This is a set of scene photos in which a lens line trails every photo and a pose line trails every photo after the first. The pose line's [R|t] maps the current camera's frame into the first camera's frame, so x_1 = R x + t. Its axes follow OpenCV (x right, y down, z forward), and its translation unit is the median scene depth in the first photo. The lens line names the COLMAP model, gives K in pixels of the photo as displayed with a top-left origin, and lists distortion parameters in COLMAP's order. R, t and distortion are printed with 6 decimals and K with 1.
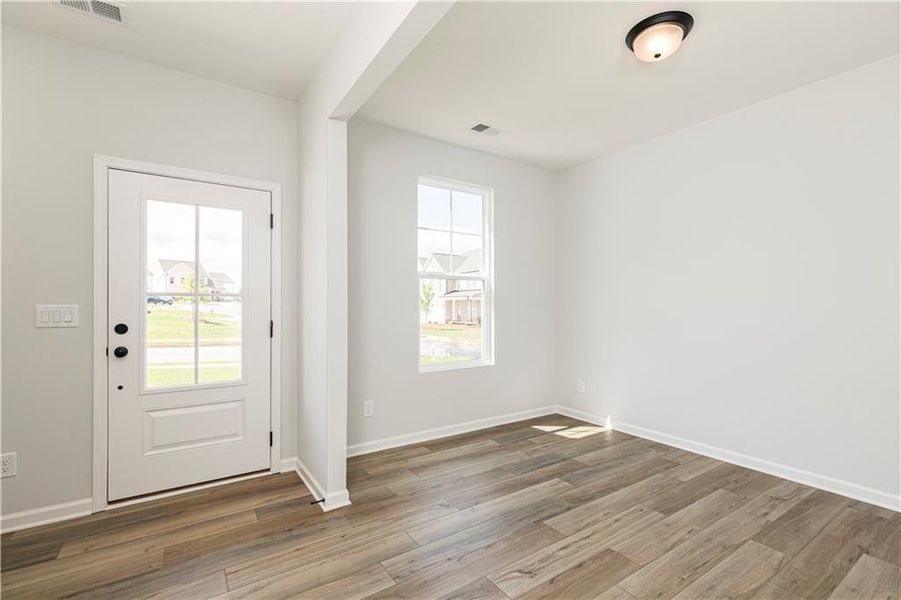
lens RADIAL K [[399.5, 0, 449.0], [0, 399.5, 301.9], [0, 0, 1]] dist [0.001169, -0.000077]
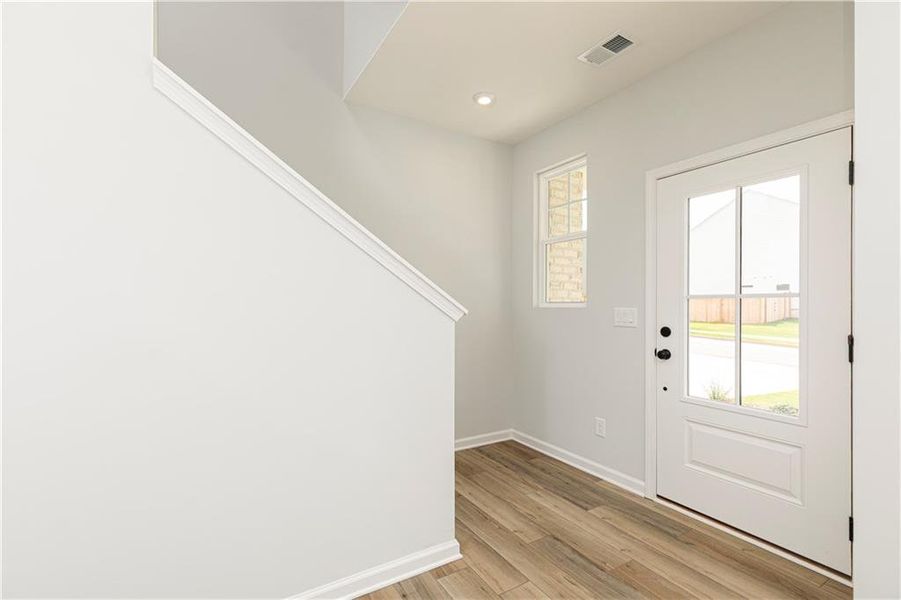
lens RADIAL K [[399.5, 0, 451.3], [0, 399.5, 303.9], [0, 0, 1]] dist [0.001169, -0.000077]
pose [[-0.034011, -0.006661, -0.999399, 0.228847], [-0.000039, 0.999978, -0.006664, 0.003240], [0.999421, -0.000188, -0.034010, 0.495975]]
